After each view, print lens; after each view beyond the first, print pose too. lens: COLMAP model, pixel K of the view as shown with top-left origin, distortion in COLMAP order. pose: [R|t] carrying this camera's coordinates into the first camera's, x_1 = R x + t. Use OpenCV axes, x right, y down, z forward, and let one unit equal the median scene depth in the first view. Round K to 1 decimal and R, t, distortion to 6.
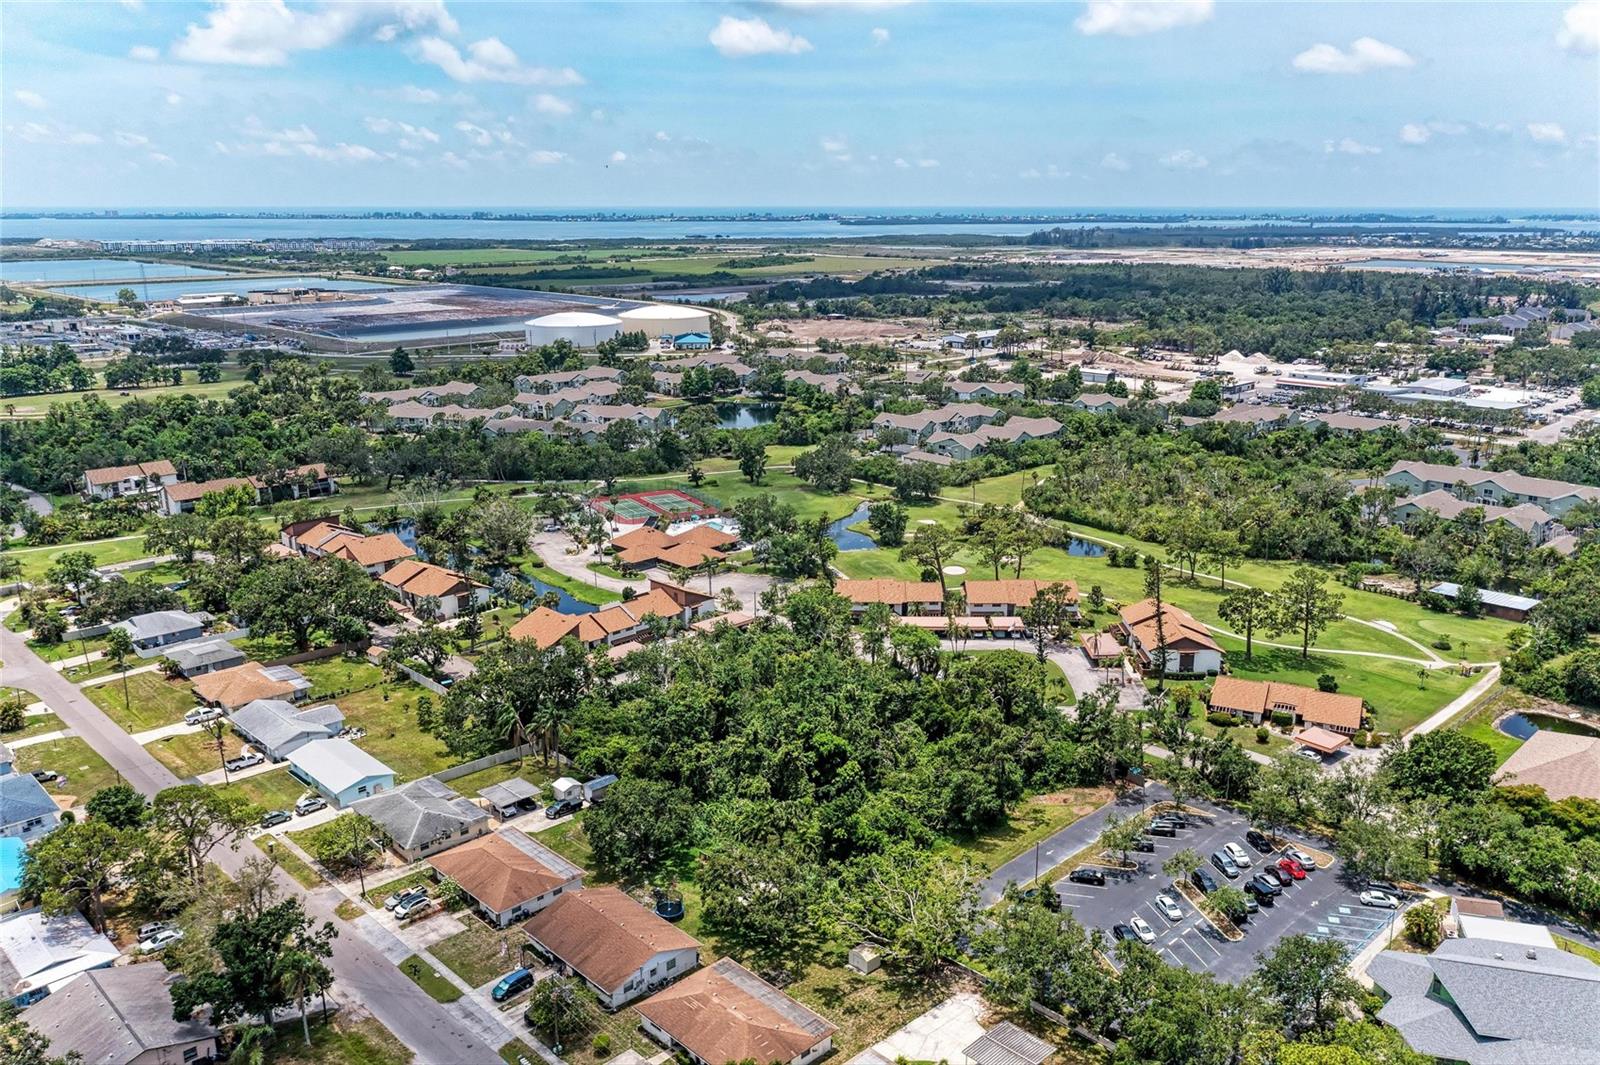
lens RADIAL K [[1274.6, 0, 800.0], [0, 1274.6, 532.5], [0, 0, 1]] dist [-0.000911, -0.001208]
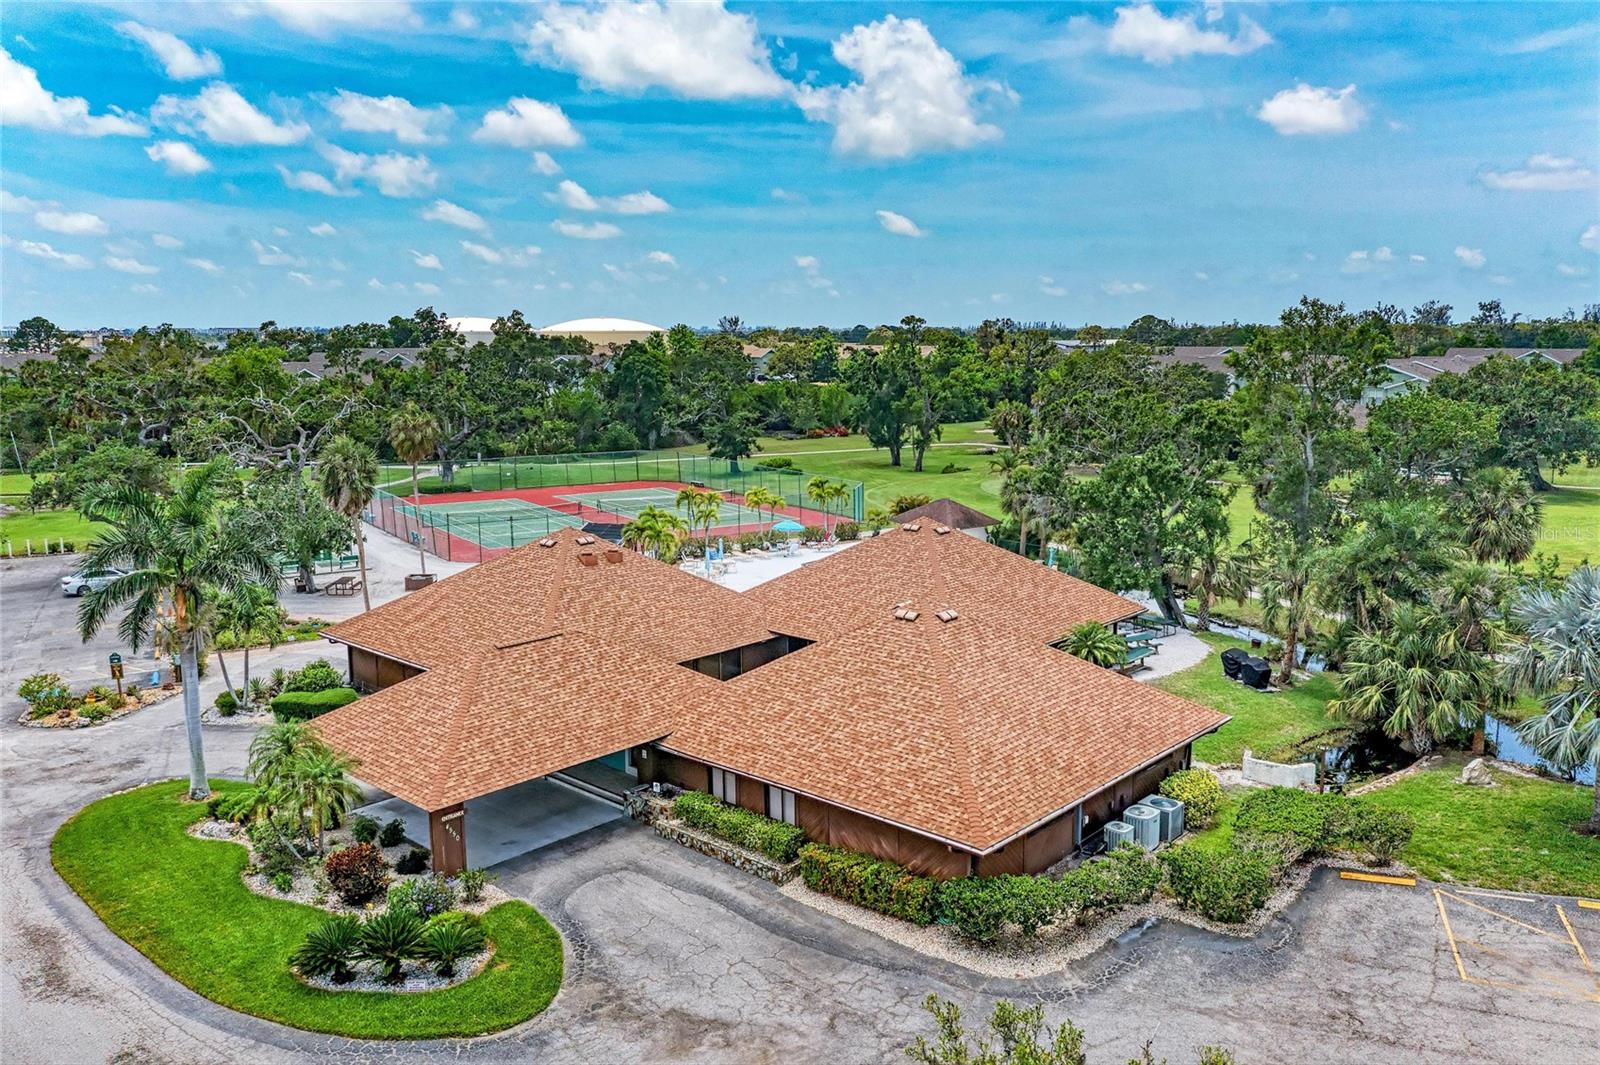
lens RADIAL K [[1274.6, 0, 800.0], [0, 1274.6, 532.5], [0, 0, 1]] dist [-0.000911, -0.001208]
pose [[0.998531, -0.002560, 0.054126, -0.091921], [0.007596, 0.995633, -0.093042, 0.009508], [-0.053651, 0.093317, 0.994190, 0.764798]]
